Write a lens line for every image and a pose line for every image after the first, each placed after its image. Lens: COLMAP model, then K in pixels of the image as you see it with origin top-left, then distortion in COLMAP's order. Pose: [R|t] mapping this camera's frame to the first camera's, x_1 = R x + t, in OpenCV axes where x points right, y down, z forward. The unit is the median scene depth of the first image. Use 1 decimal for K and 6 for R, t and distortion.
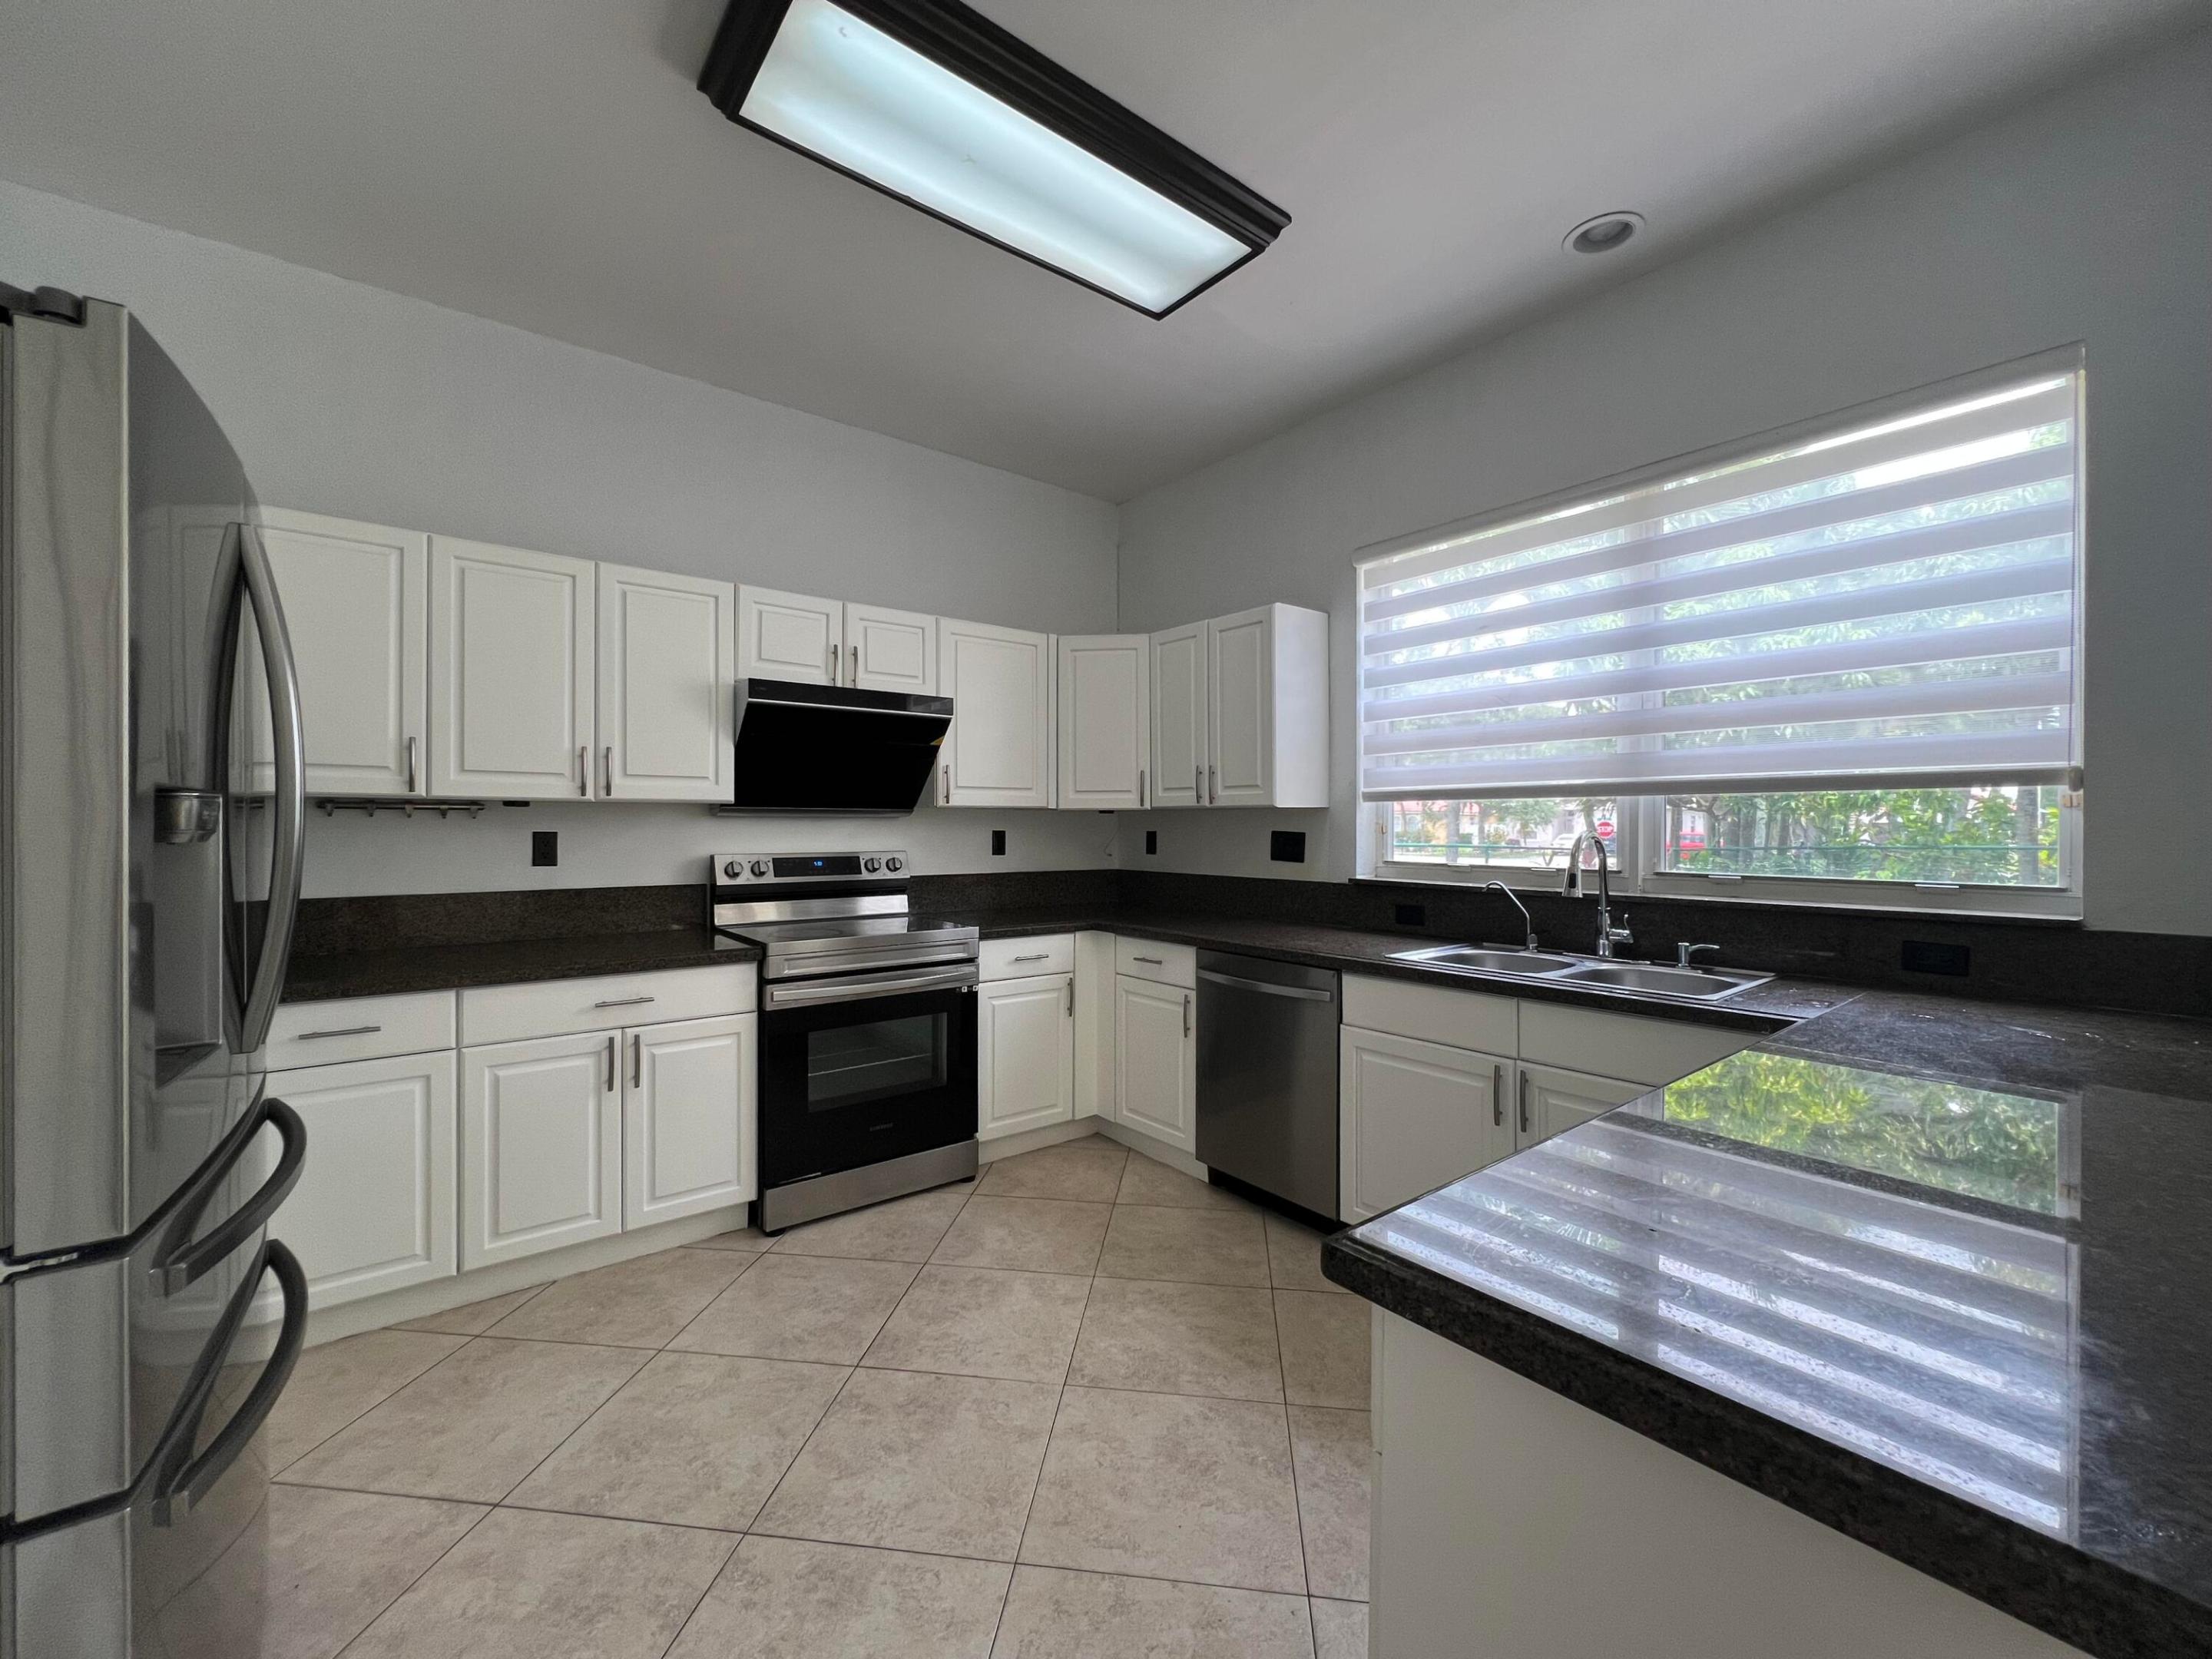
lens RADIAL K [[888.9, 0, 1103.1], [0, 888.9, 827.1], [0, 0, 1]] dist [-0.003665, 0.000896]
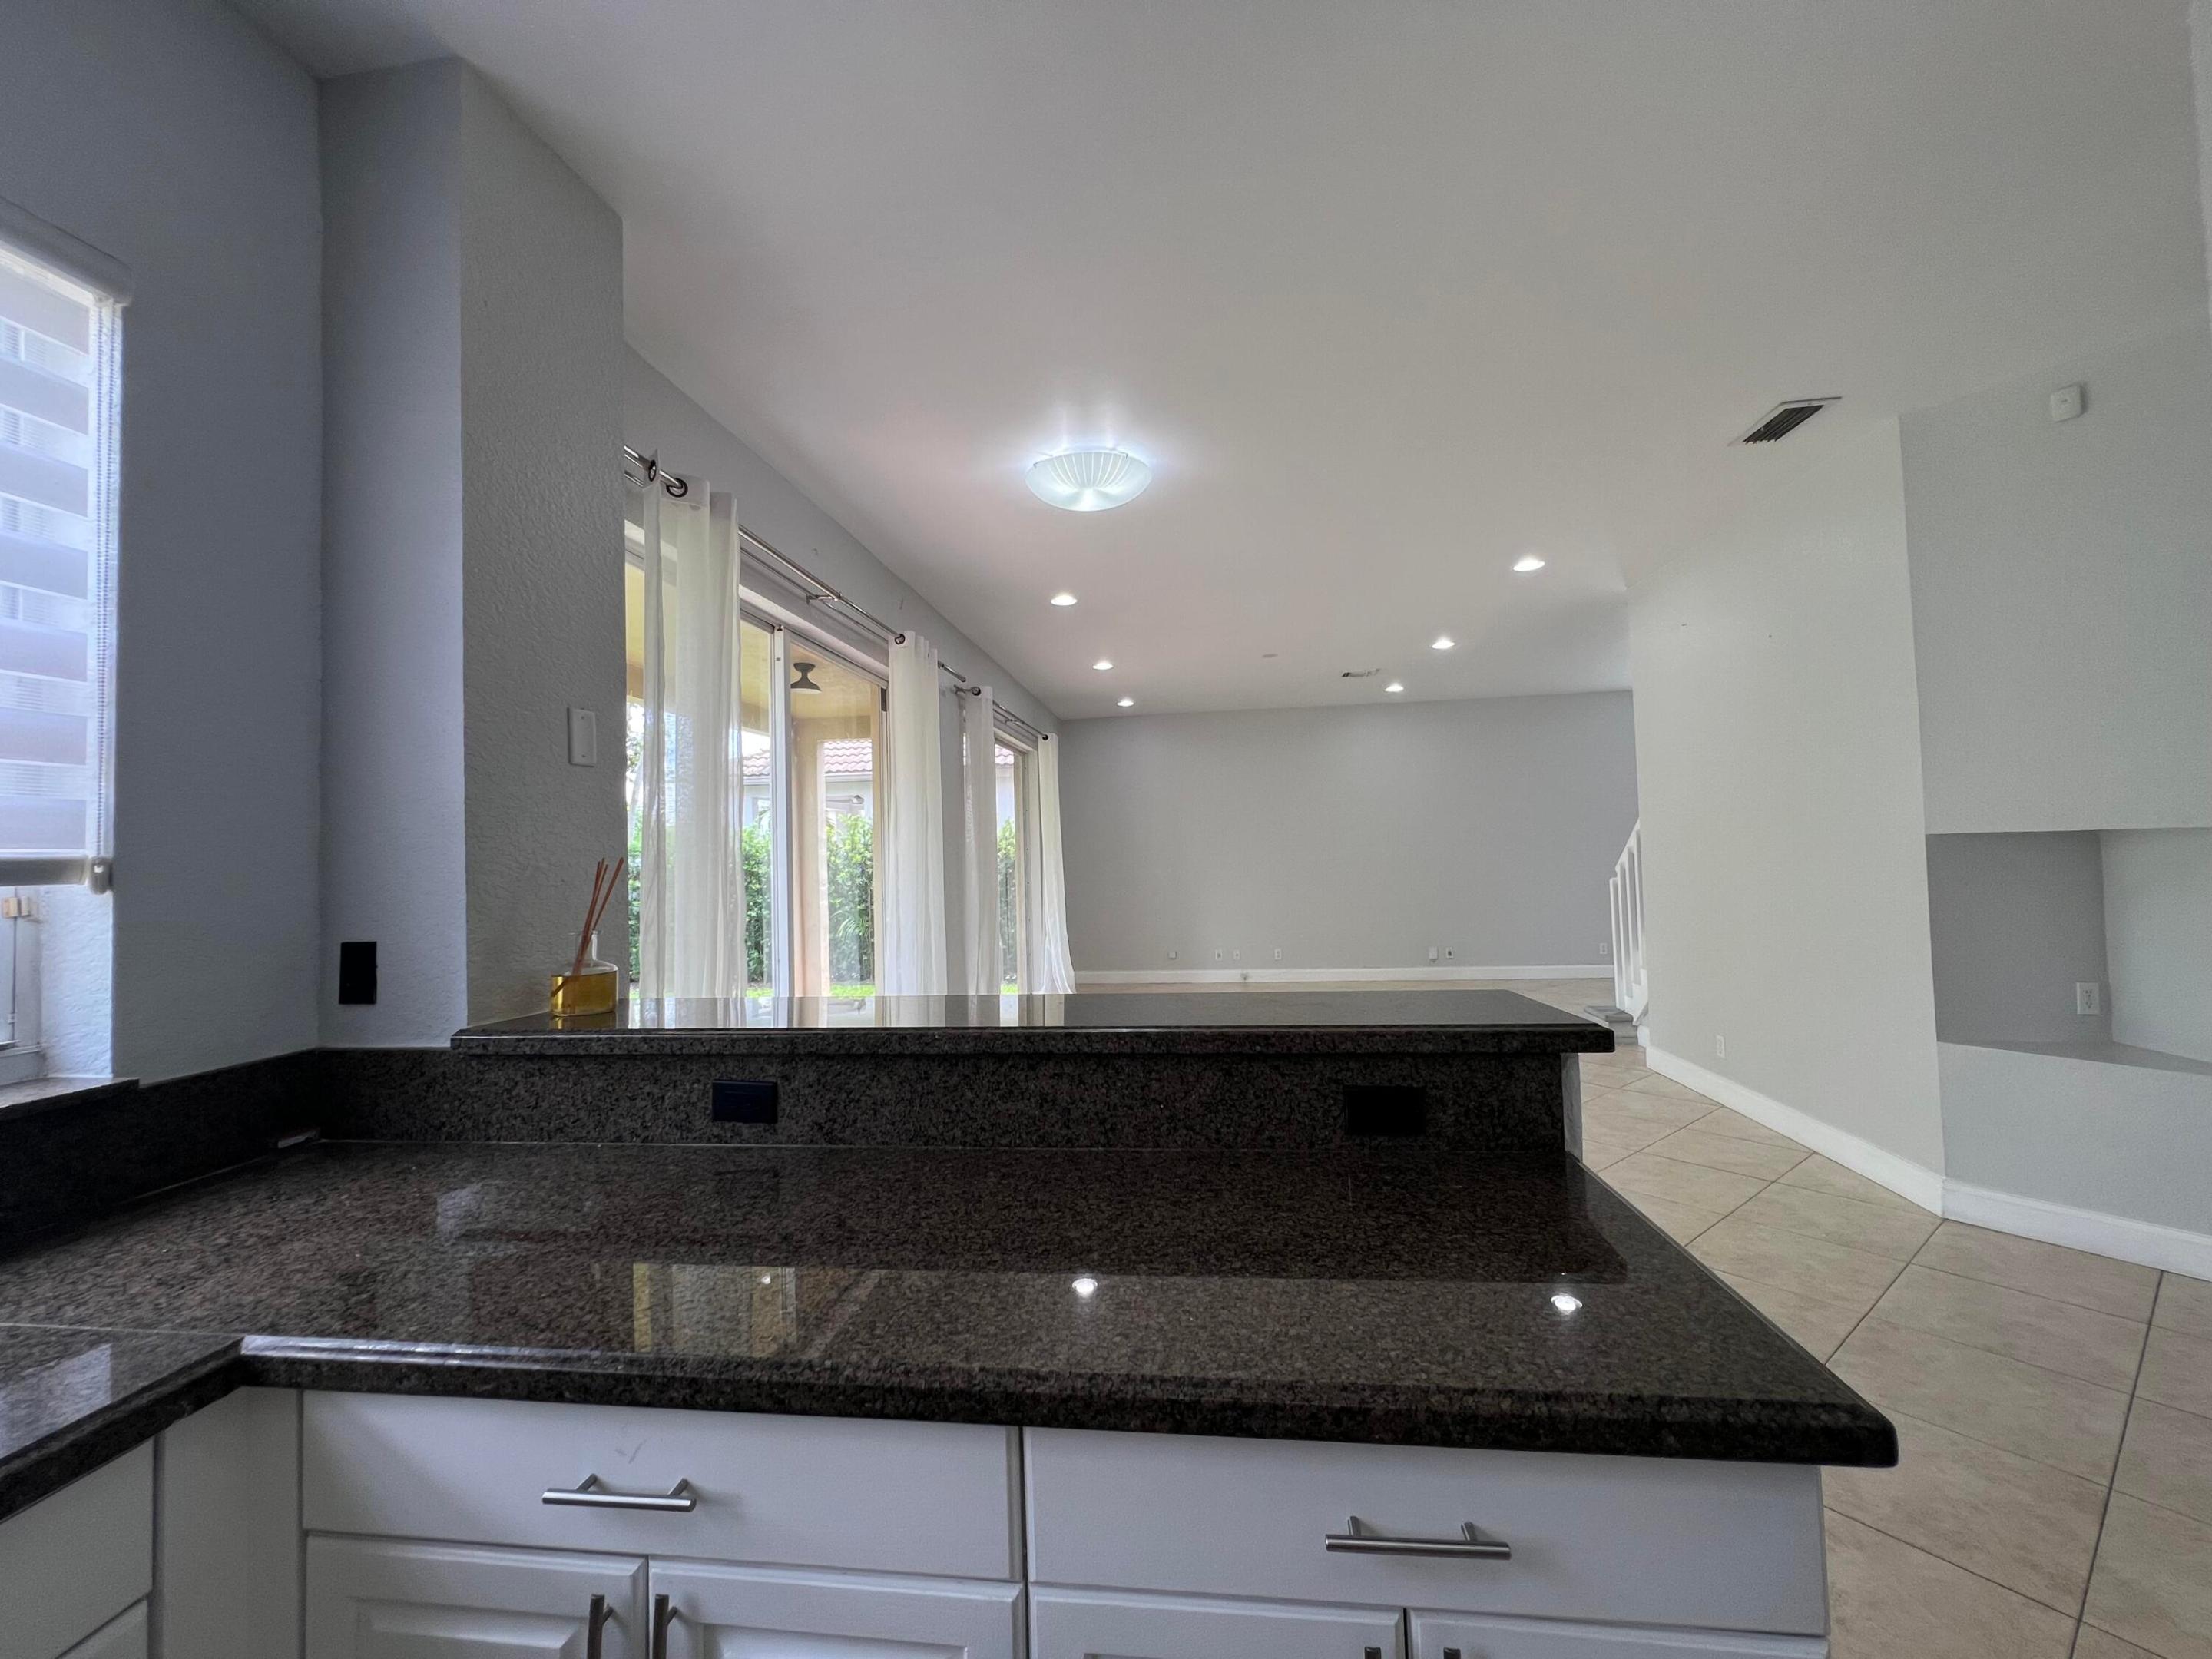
lens RADIAL K [[888.9, 0, 1099.5], [0, 888.9, 823.2], [0, 0, 1]] dist [-0.003665, 0.000896]
pose [[-0.694252, 0.045645, 0.718283, 0.042737], [0.030667, 0.998957, -0.033840, -0.033127], [-0.719078, -0.001466, -0.694927, 0.639892]]
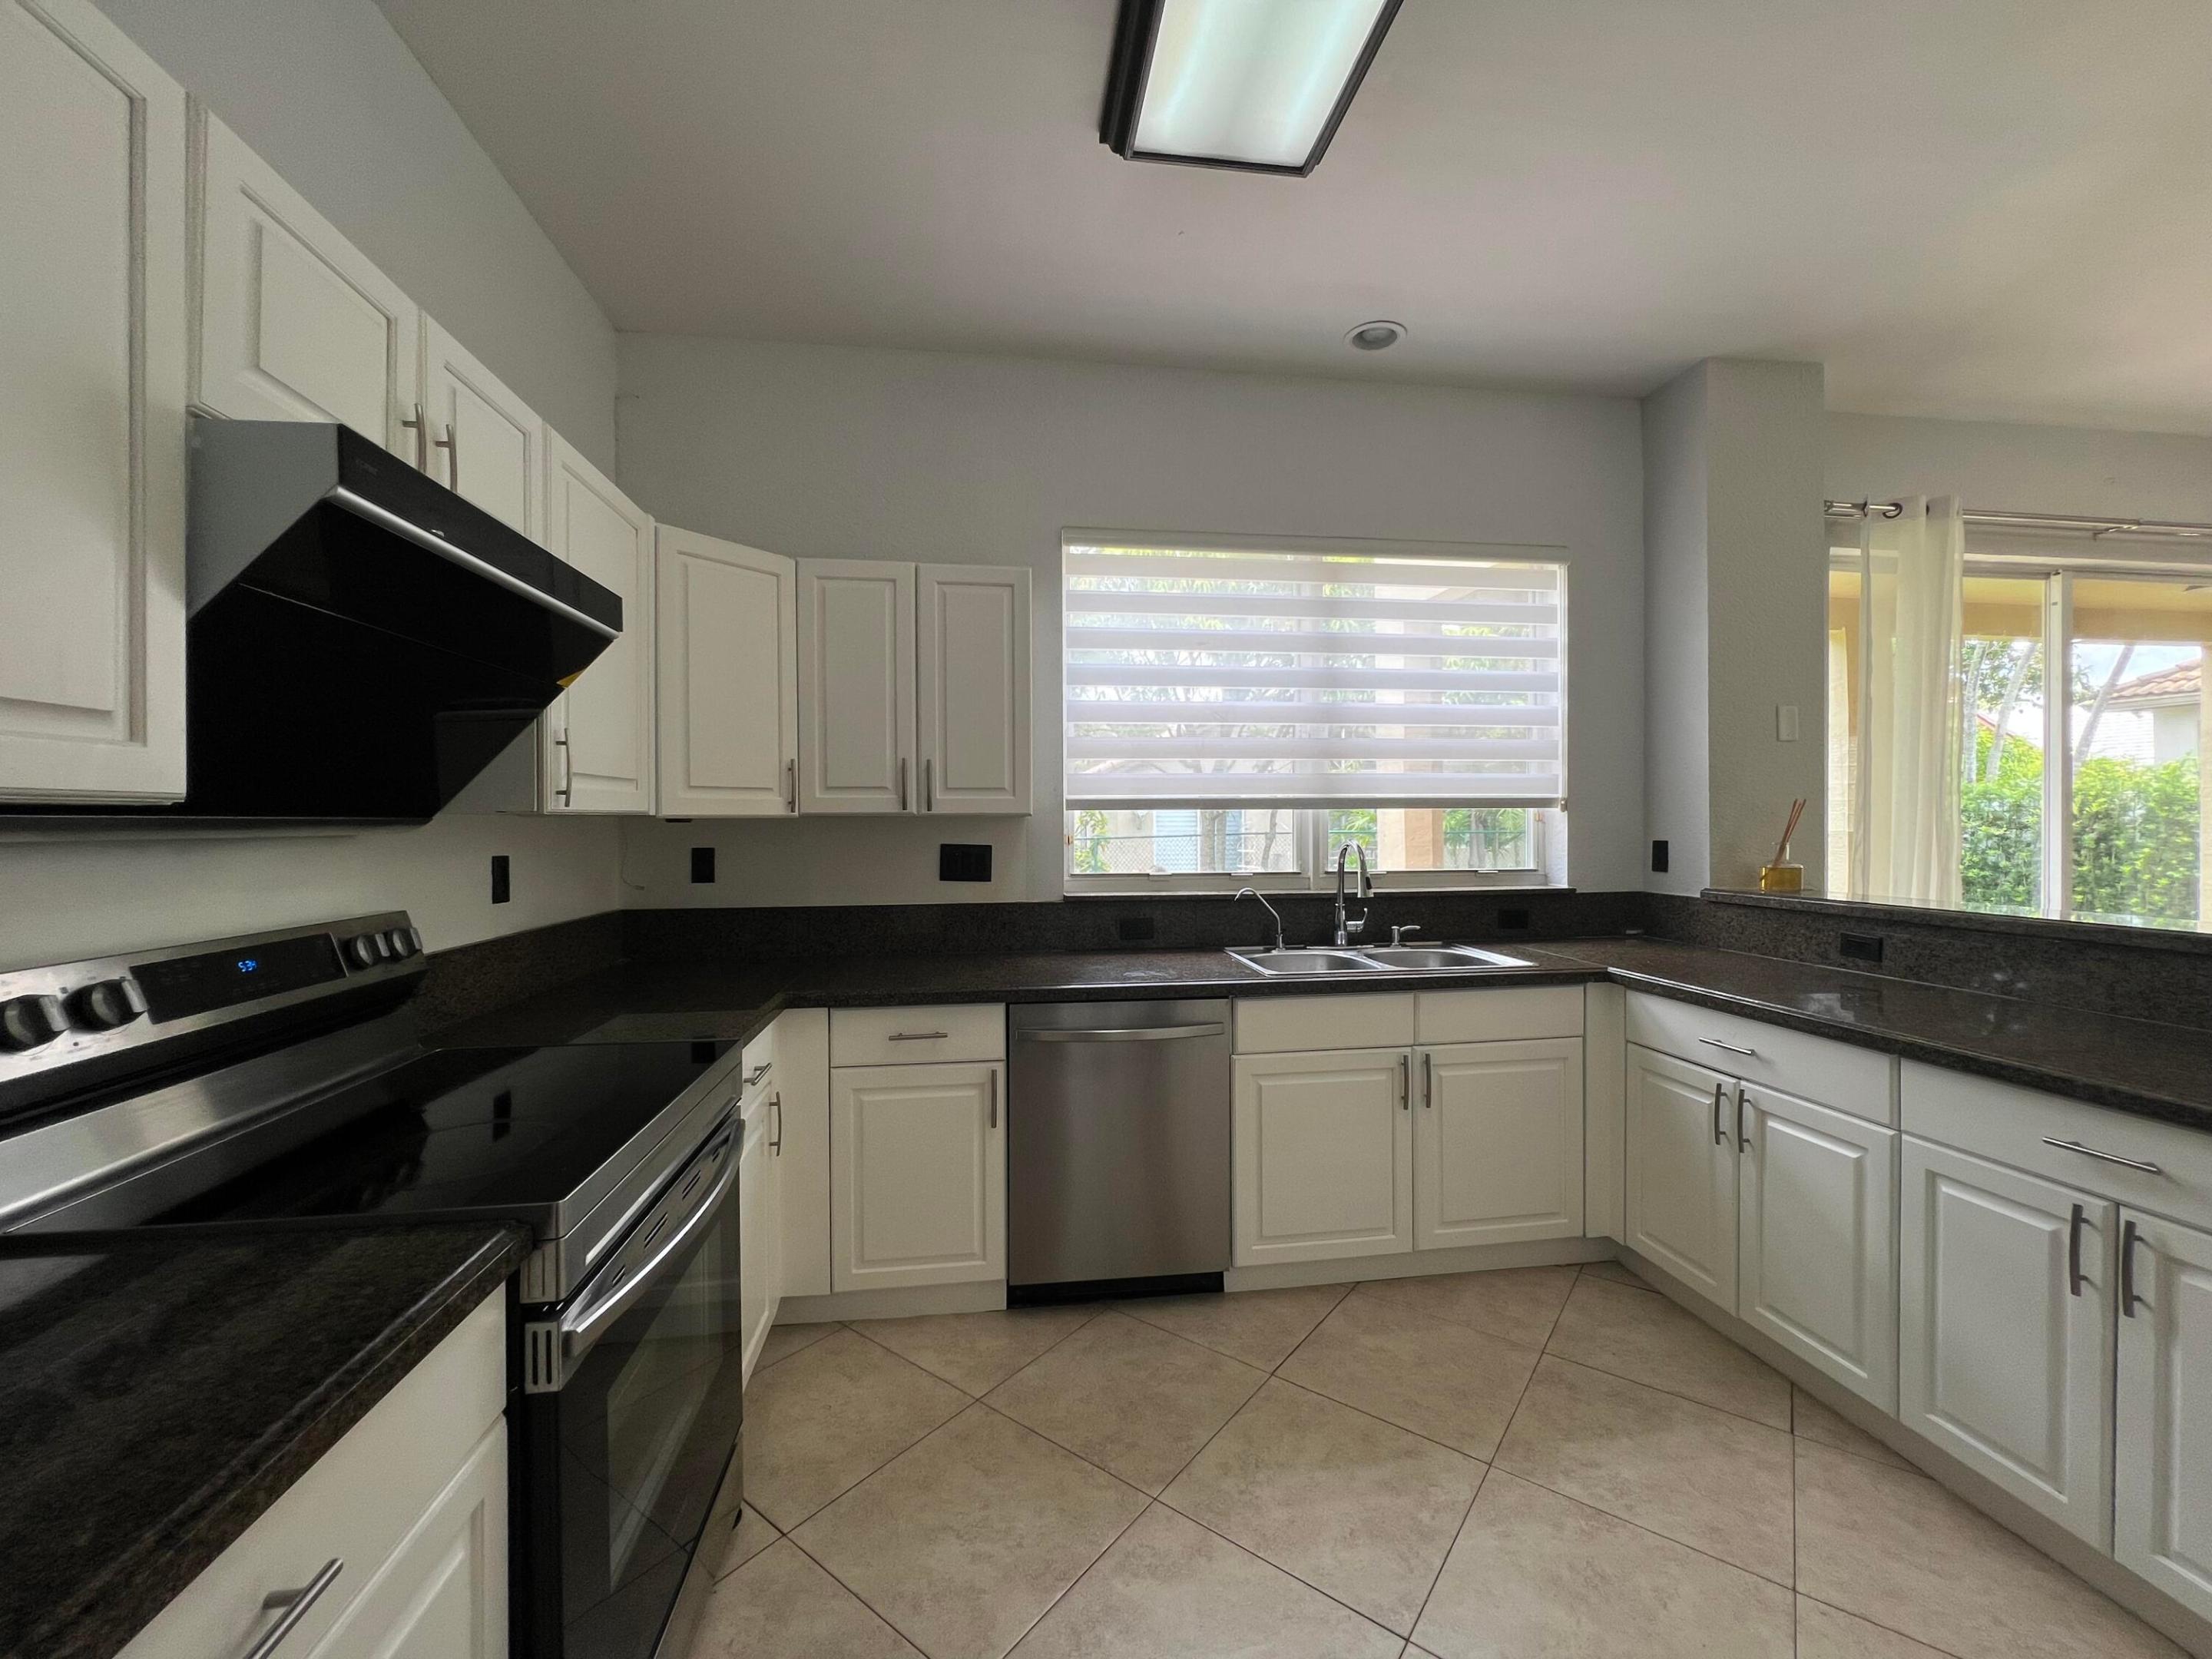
lens RADIAL K [[888.9, 0, 1102.7], [0, 888.9, 826.5], [0, 0, 1]] dist [-0.003665, 0.000896]
pose [[0.508969, -0.008639, 0.860742, -0.566334], [0.007866, 0.999955, 0.005385, -0.019906], [-0.860749, 0.004030, 0.509014, 0.621167]]
